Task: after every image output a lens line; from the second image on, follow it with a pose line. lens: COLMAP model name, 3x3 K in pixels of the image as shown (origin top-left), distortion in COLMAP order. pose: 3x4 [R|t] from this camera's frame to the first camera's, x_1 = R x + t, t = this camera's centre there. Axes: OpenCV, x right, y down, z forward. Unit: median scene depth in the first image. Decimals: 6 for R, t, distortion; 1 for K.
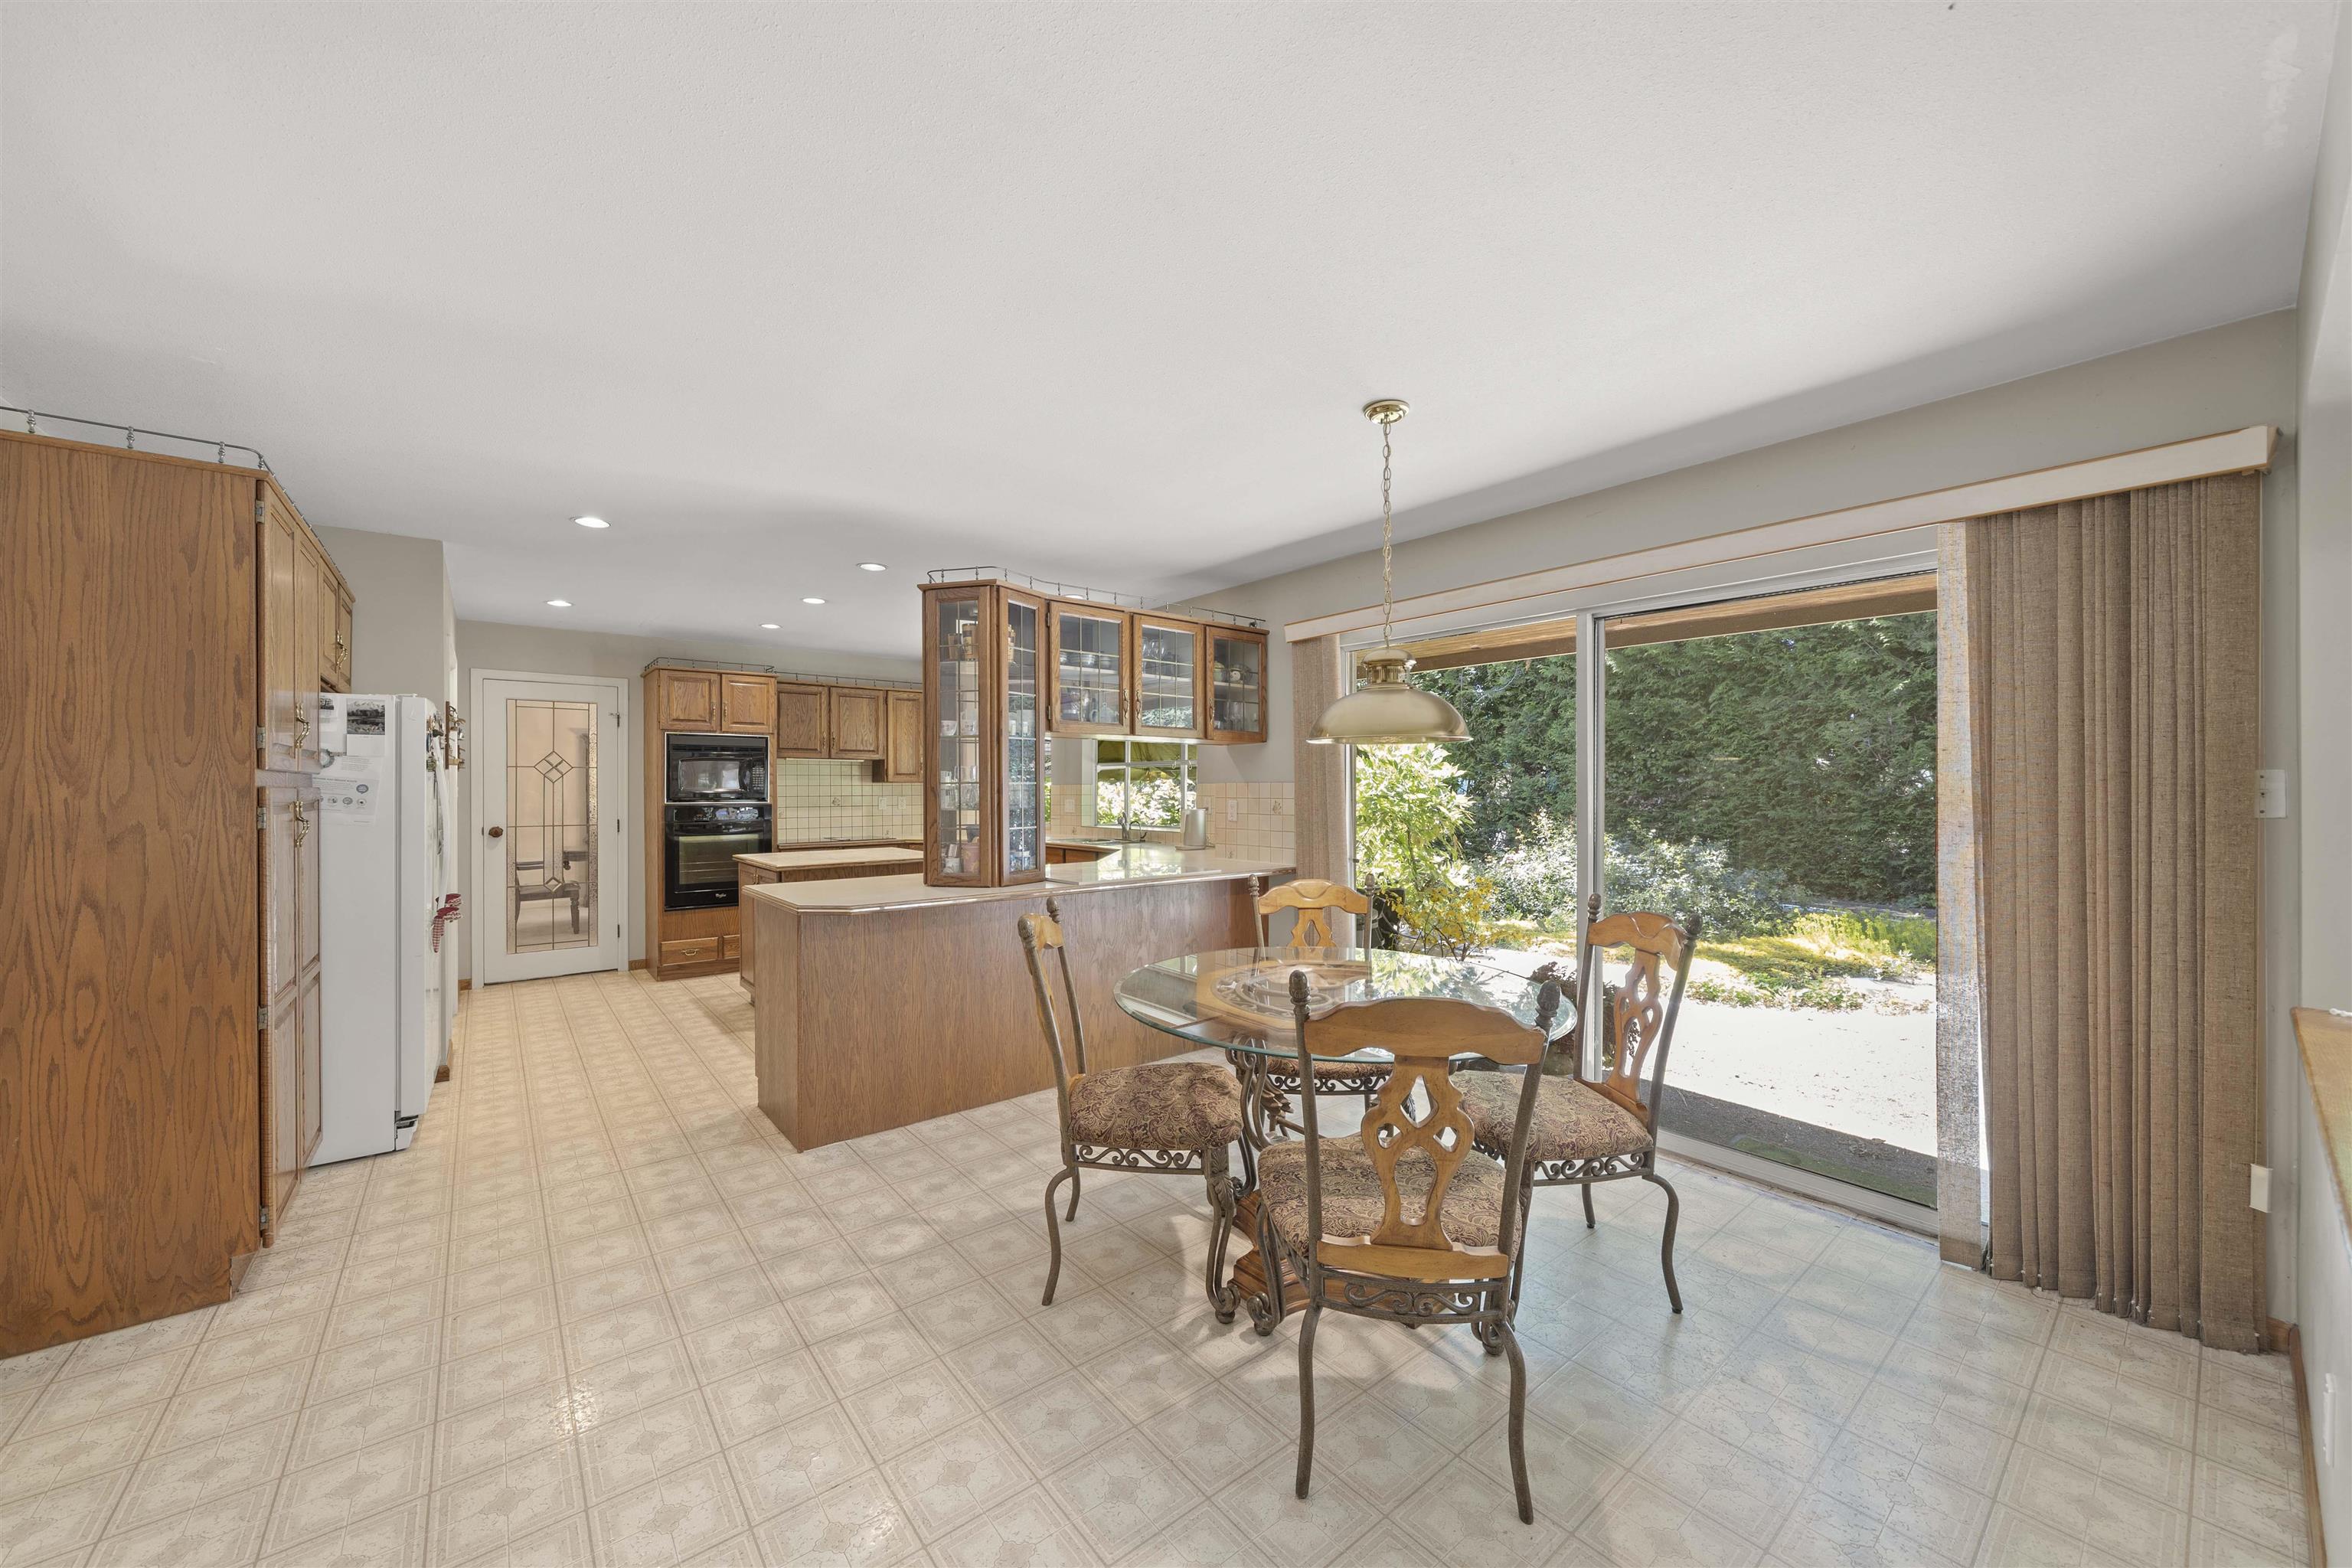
lens RADIAL K [[848.0, 0, 1138.6], [0, 848.0, 778.6], [0, 0, 1]] dist [-0.006020, 0.000049]
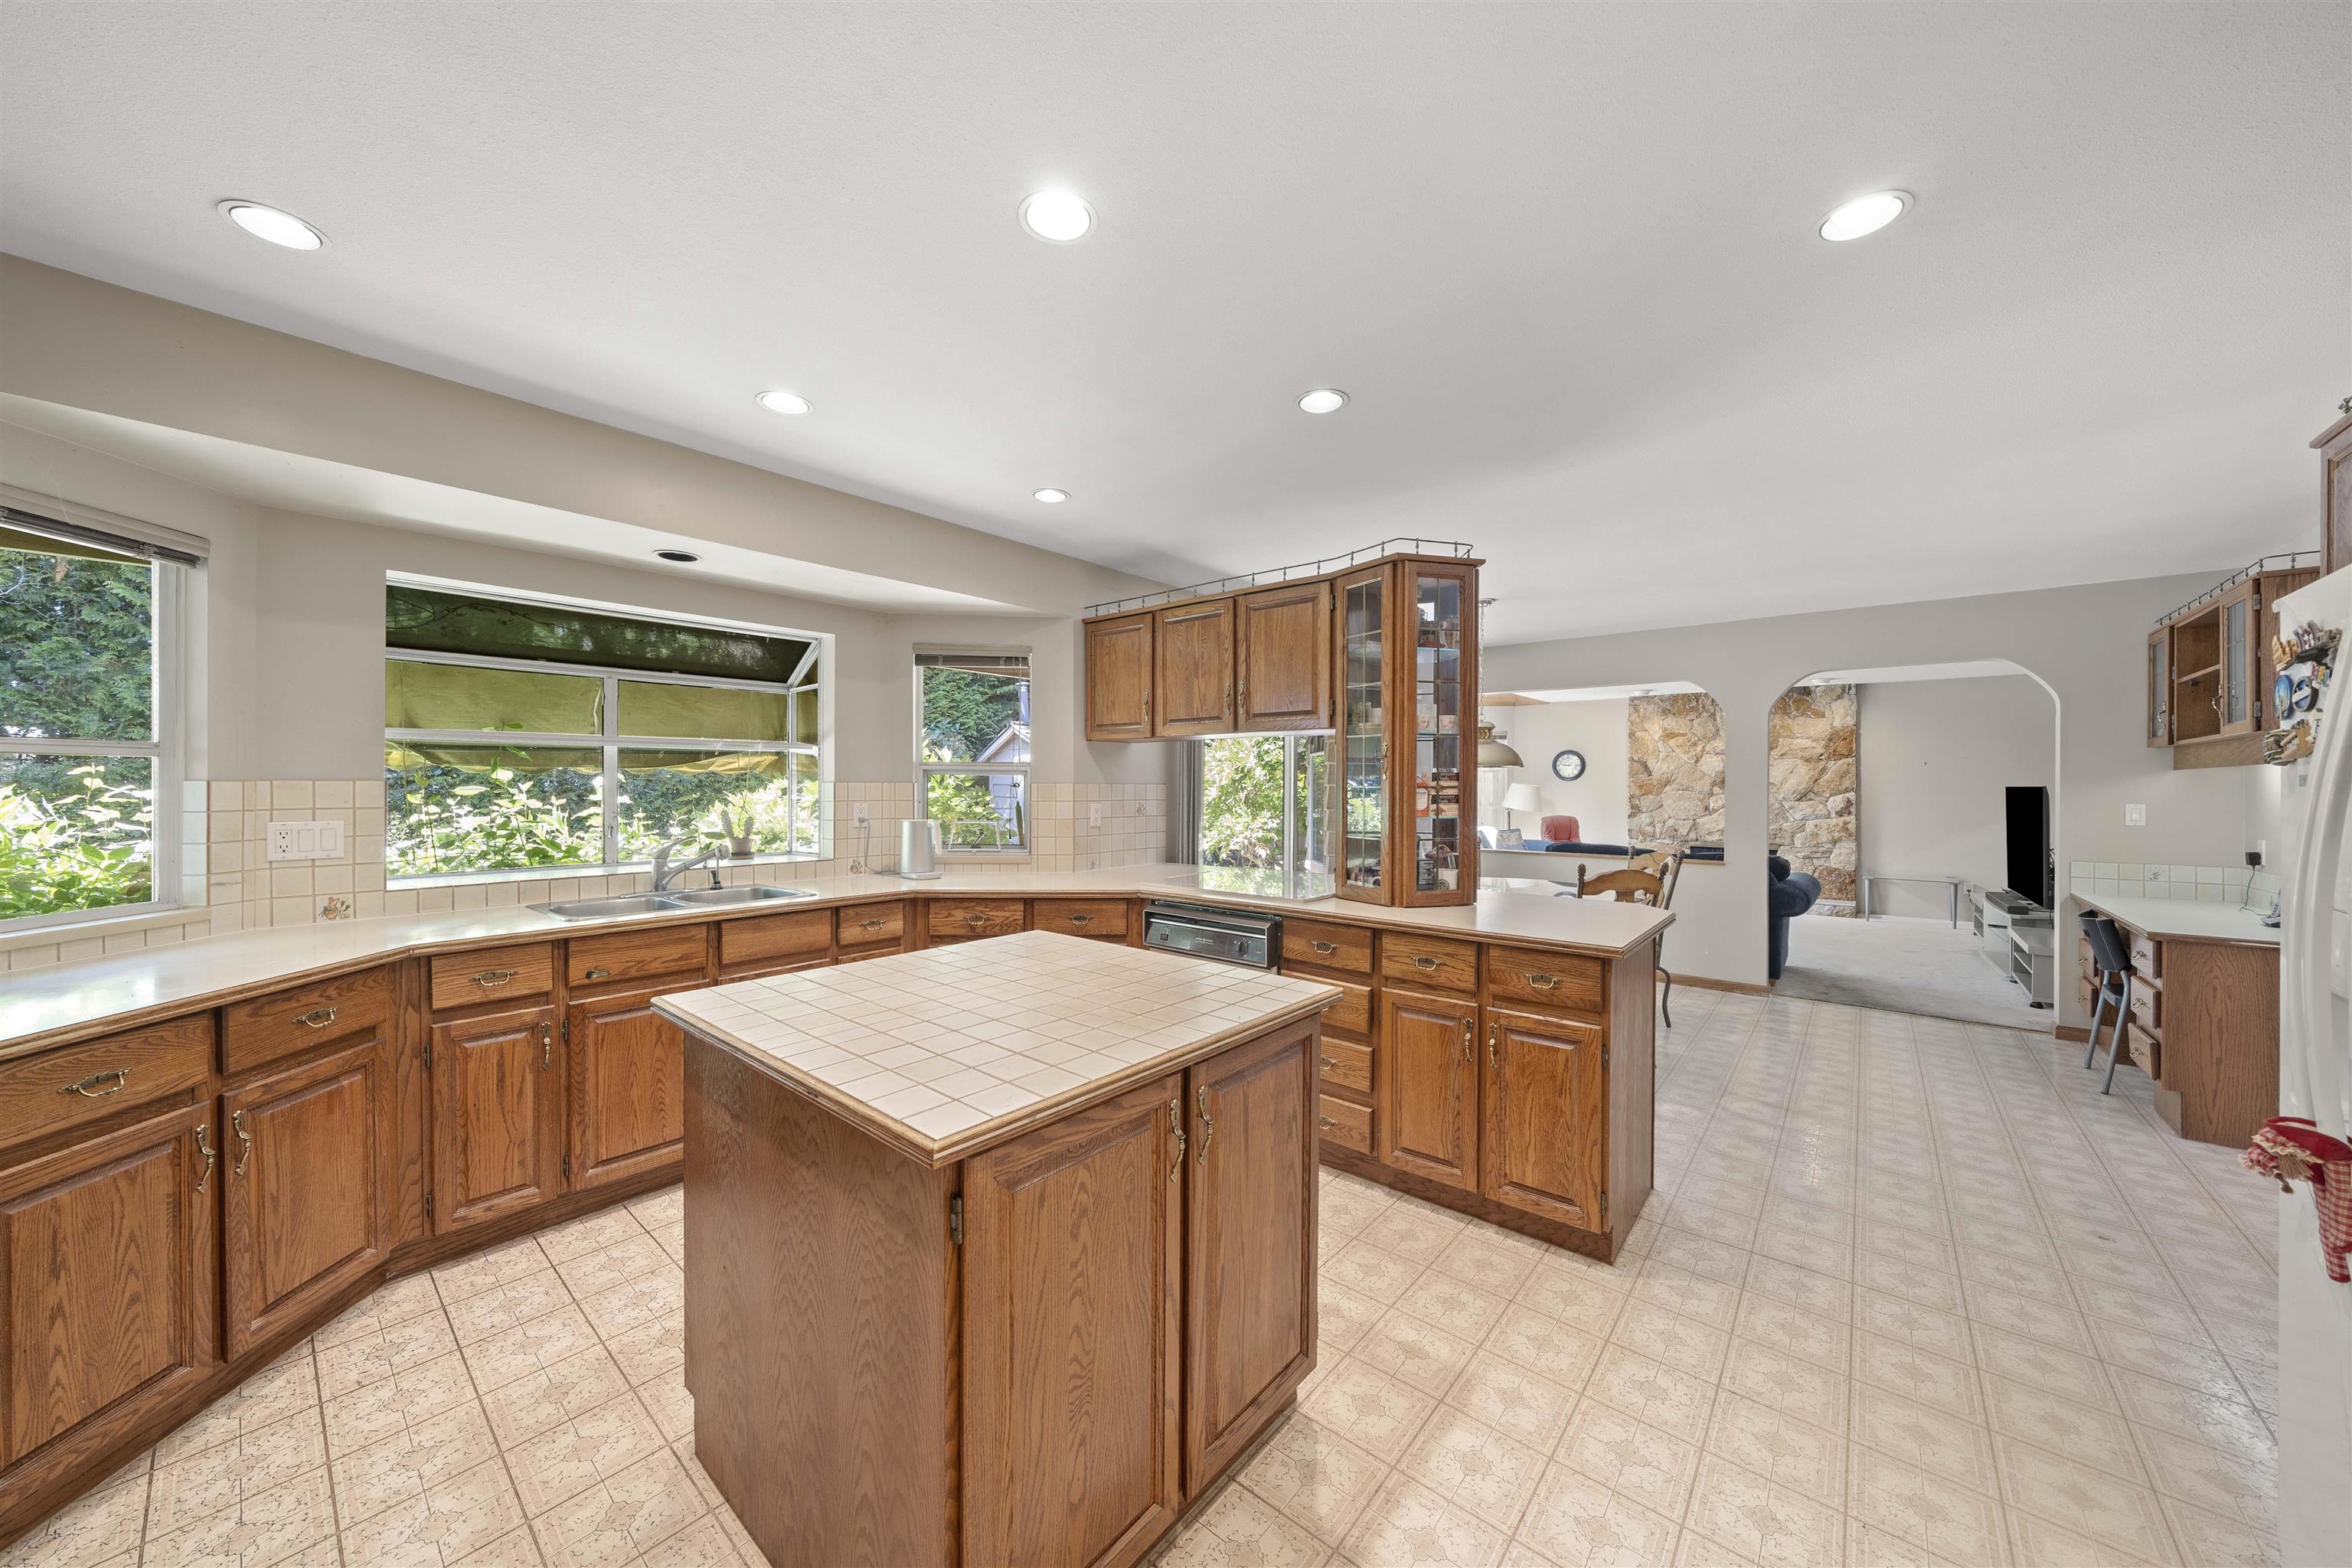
lens RADIAL K [[828.2, 0, 1174.5], [0, 828.2, 778.1], [0, 0, 1]] dist [-0.007193, 0.000190]
pose [[-0.211948, 0.006263, 0.977261, -0.638464], [-0.015294, 0.999836, -0.009725, 0.004972], [-0.977161, -0.017007, -0.211817, 0.928224]]
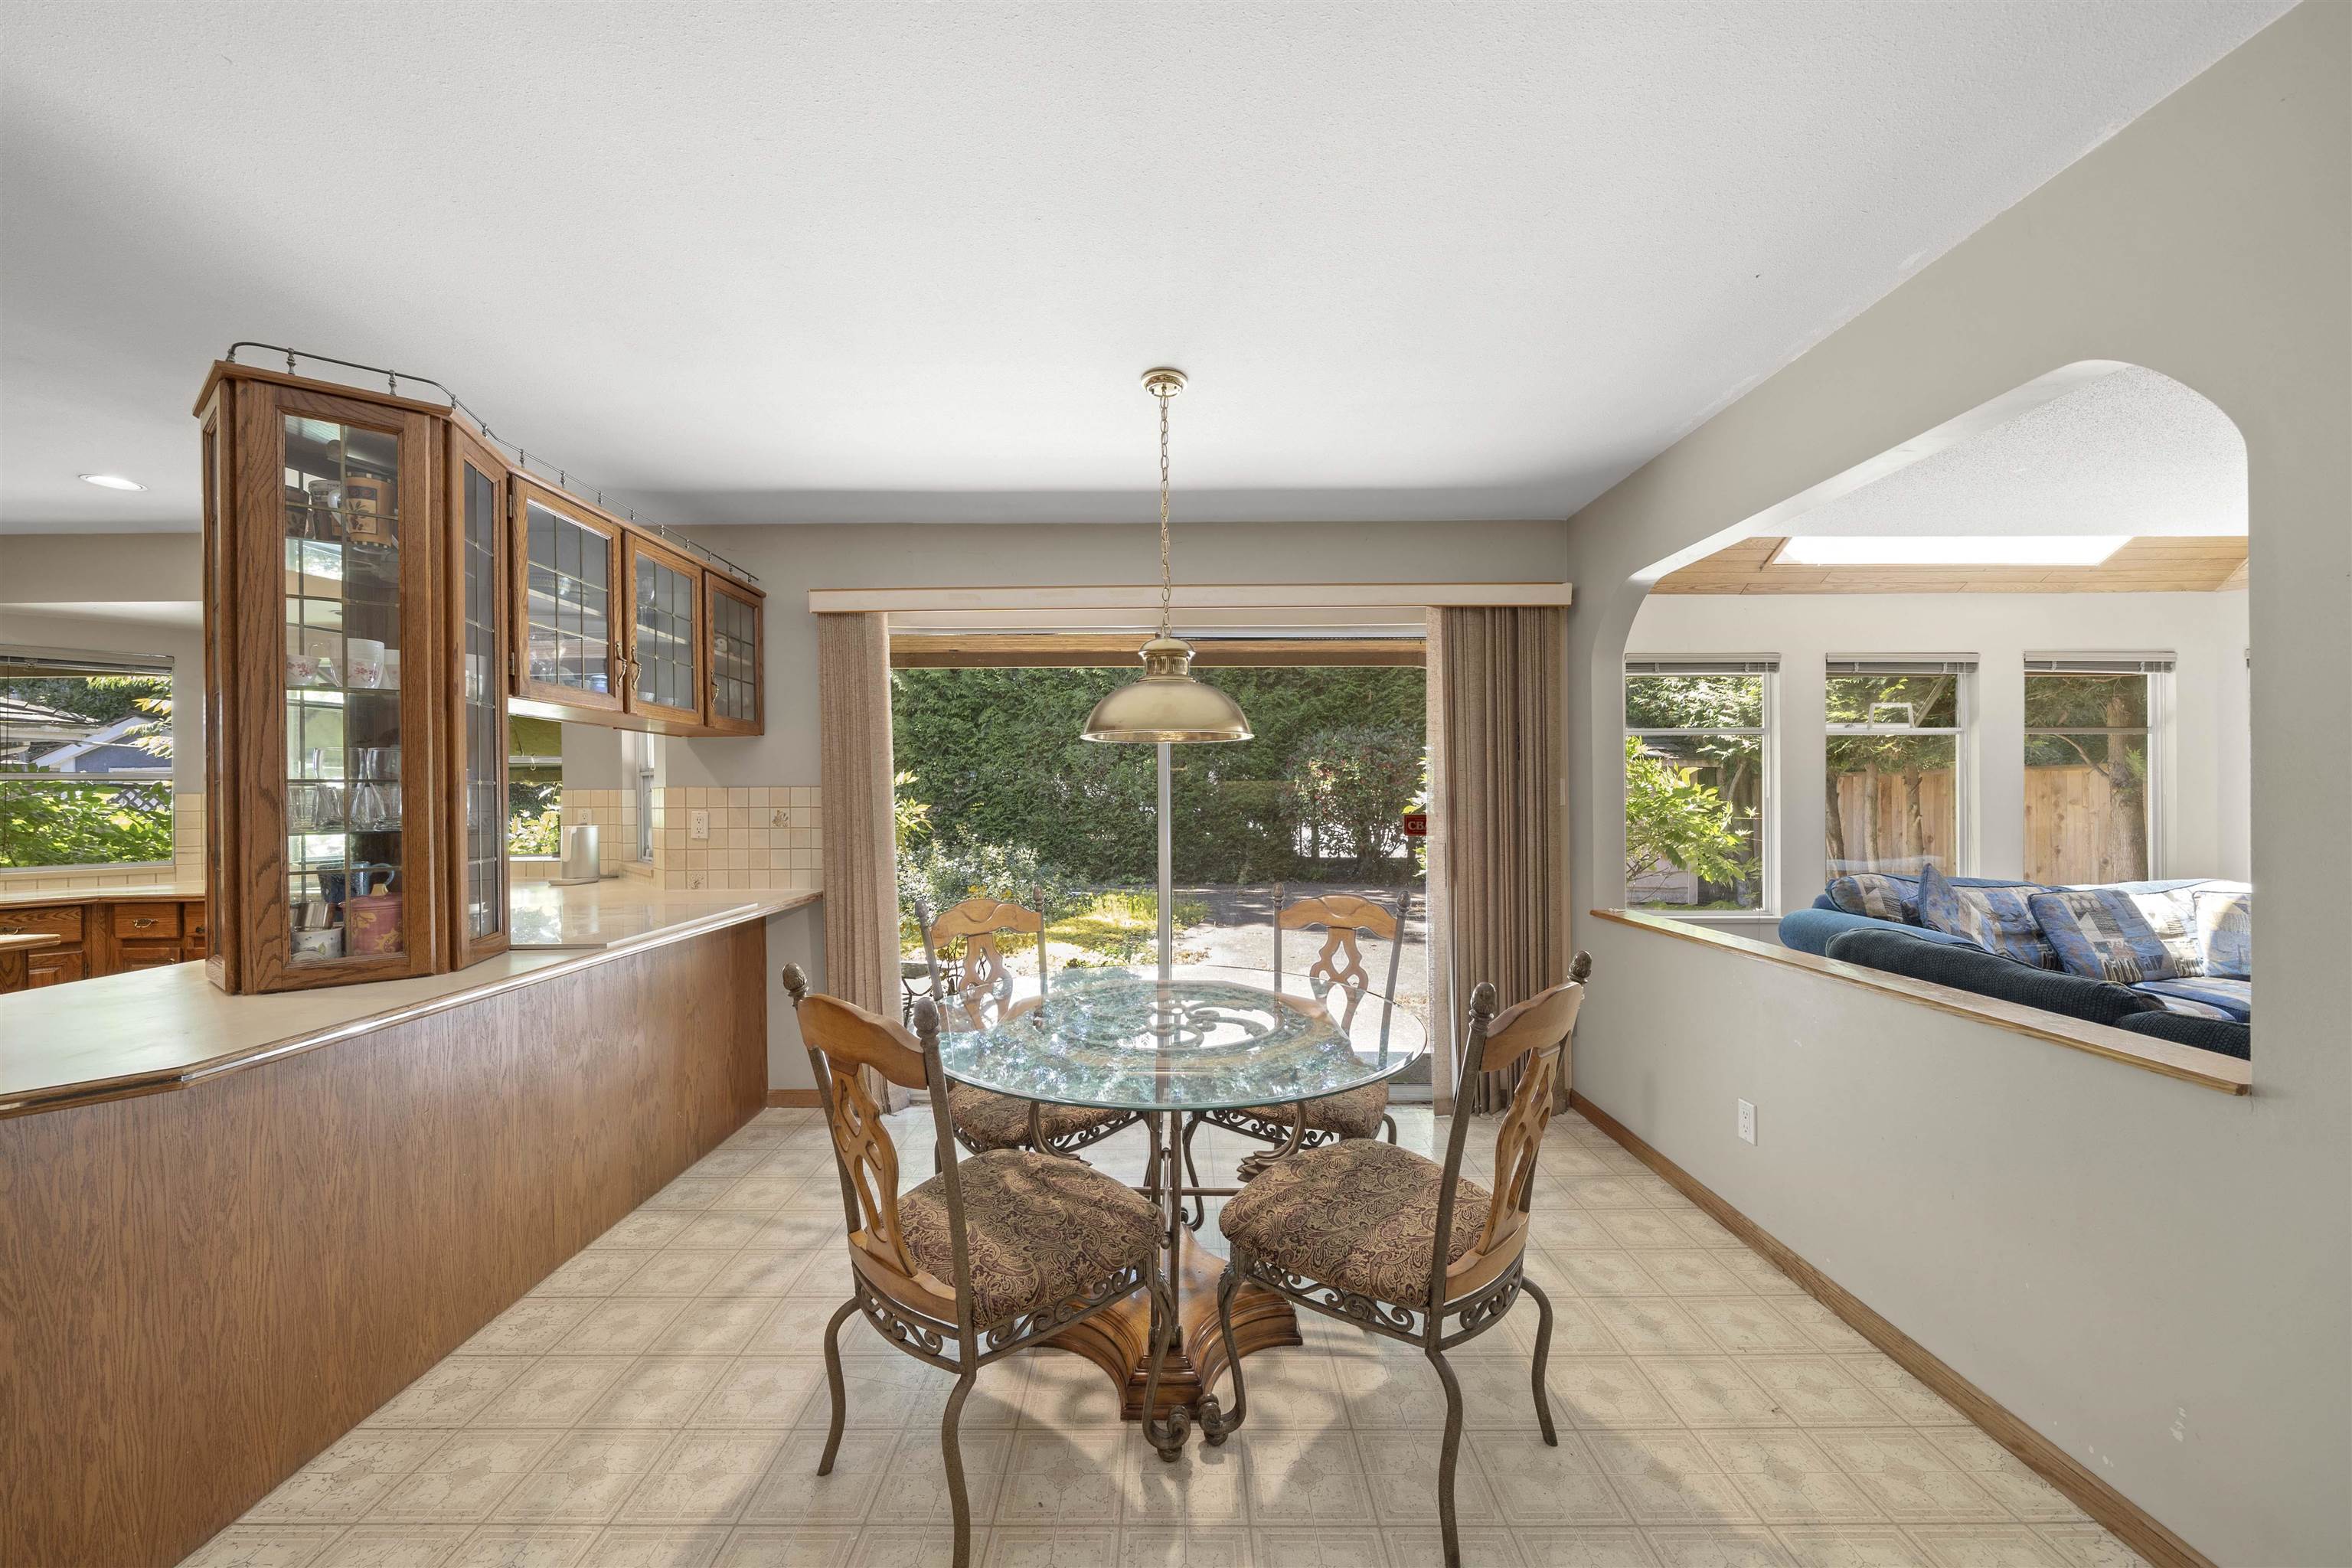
lens RADIAL K [[848.0, 0, 1169.5], [0, 848.0, 791.8], [0, 0, 1]] dist [-0.006020, 0.000049]
pose [[0.616092, 0.001345, 0.787673, -0.184448], [-0.002202, 0.999998, 0.000015, 0.006242], [-0.787671, -0.001743, 0.616094, 0.181214]]
